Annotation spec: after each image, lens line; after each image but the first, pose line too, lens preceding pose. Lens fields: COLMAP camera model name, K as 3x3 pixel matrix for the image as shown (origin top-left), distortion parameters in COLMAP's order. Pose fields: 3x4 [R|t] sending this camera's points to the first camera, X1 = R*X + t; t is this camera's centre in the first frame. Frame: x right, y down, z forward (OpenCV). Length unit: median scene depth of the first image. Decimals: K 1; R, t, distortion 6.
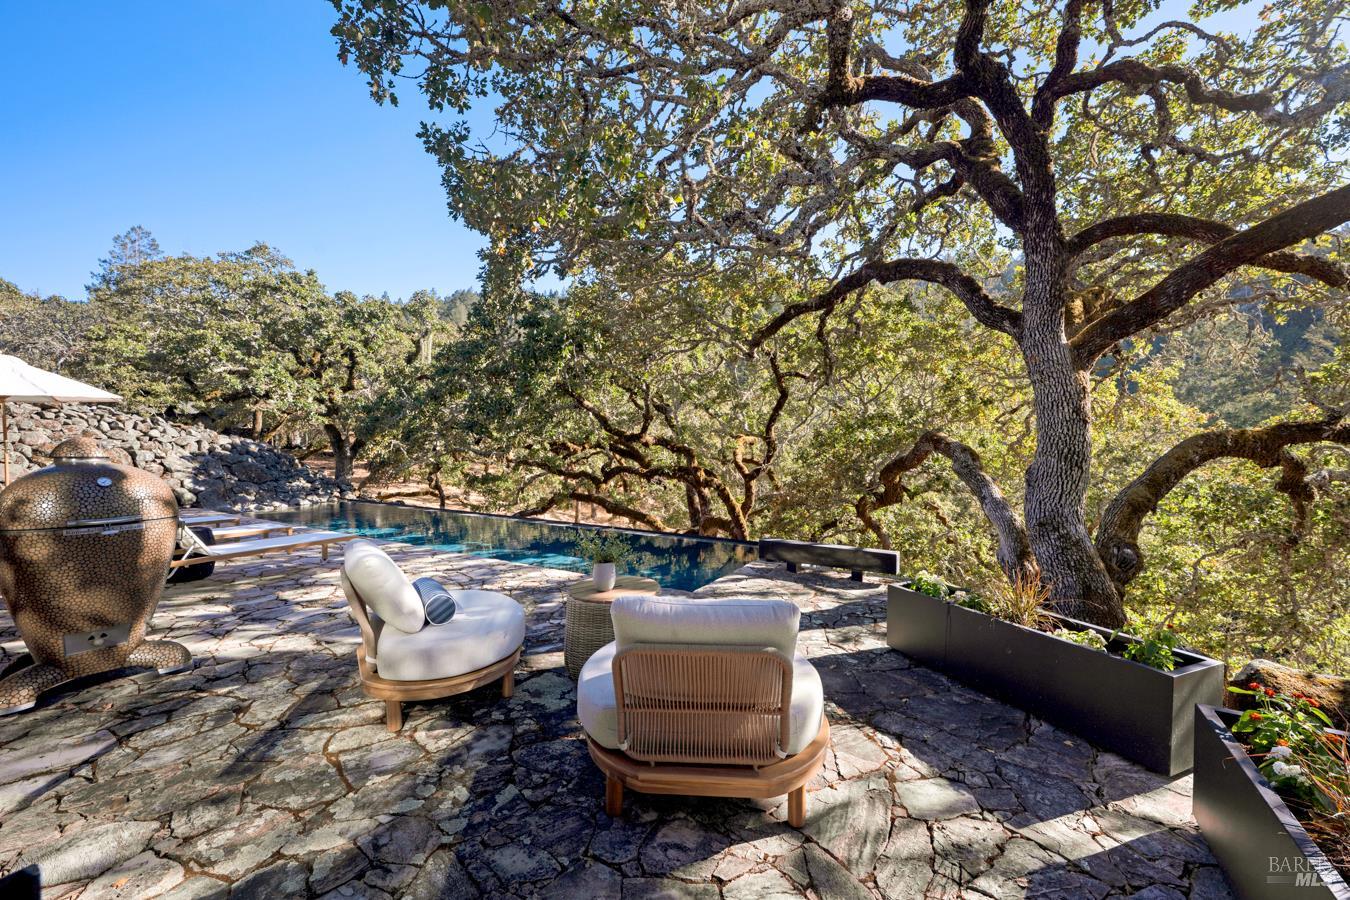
lens RADIAL K [[538.1, 0, 672.3], [0, 538.1, 451.1], [0, 0, 1]] dist [-0.000395, -0.000186]
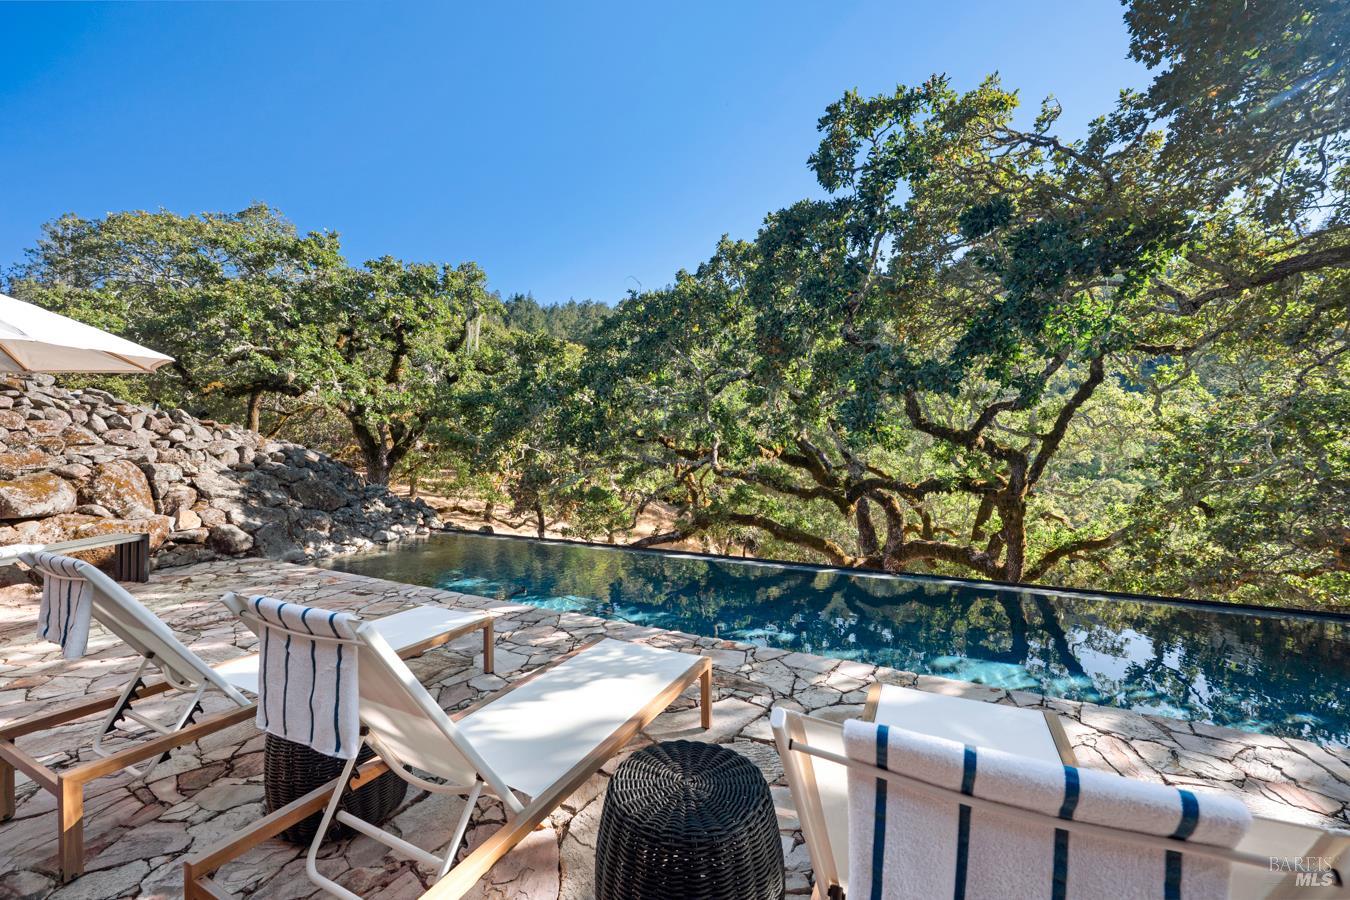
lens RADIAL K [[538.1, 0, 672.3], [0, 538.1, 451.1], [0, 0, 1]] dist [-0.000395, -0.000186]
pose [[0.997825, -0.009054, 0.065291, -0.411859], [0.009702, 0.999907, -0.009607, -0.003215], [-0.065198, 0.010220, 0.997820, 0.326968]]
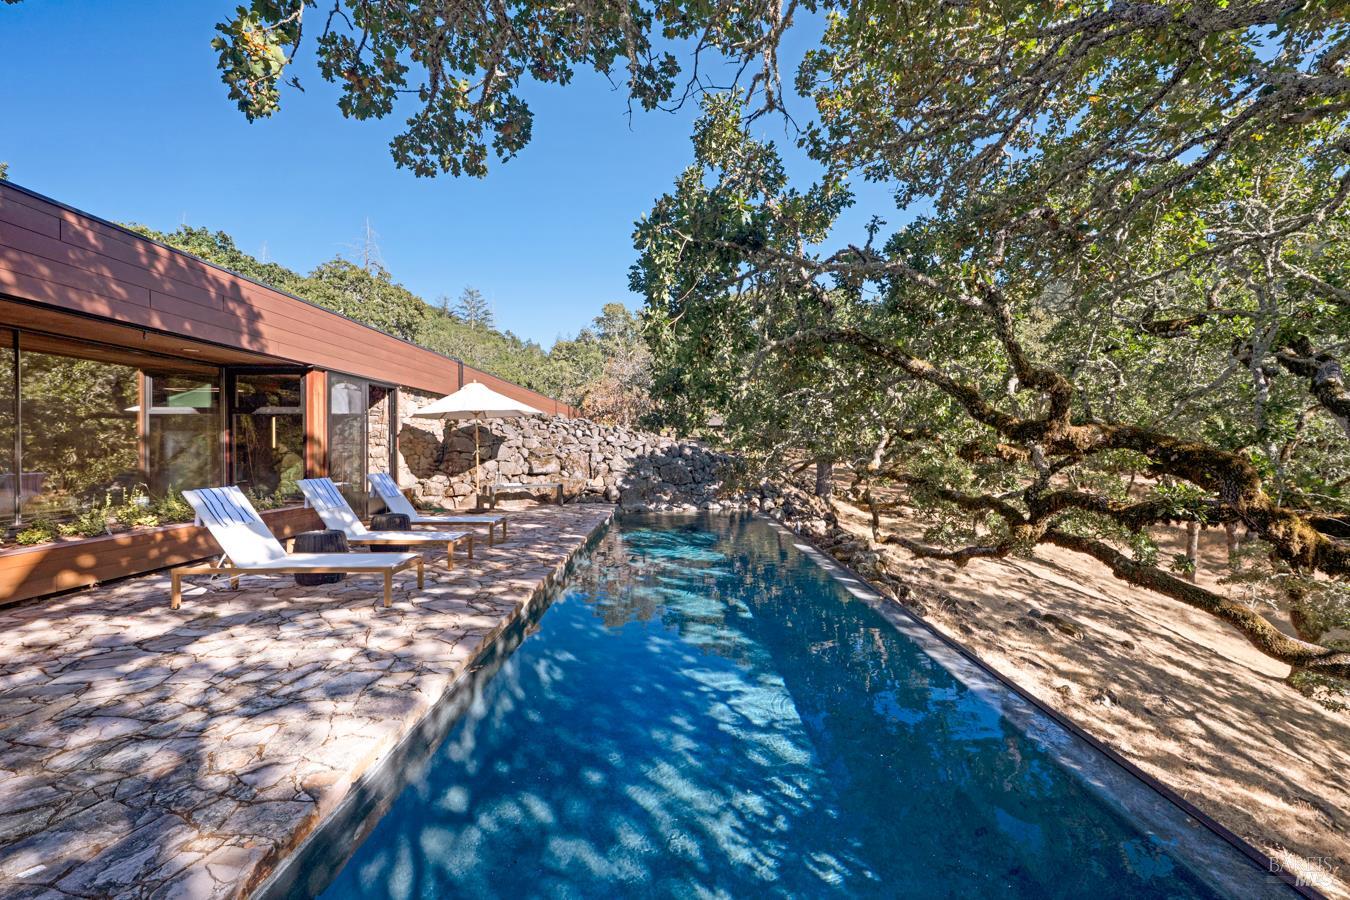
lens RADIAL K [[538.1, 0, 672.3], [0, 538.1, 451.1], [0, 0, 1]] dist [-0.000395, -0.000186]
pose [[0.502235, -0.003078, -0.864726, 0.138740], [-0.006209, 0.999955, -0.007166, 0.002175], [0.864709, 0.008968, 0.502193, 0.487448]]
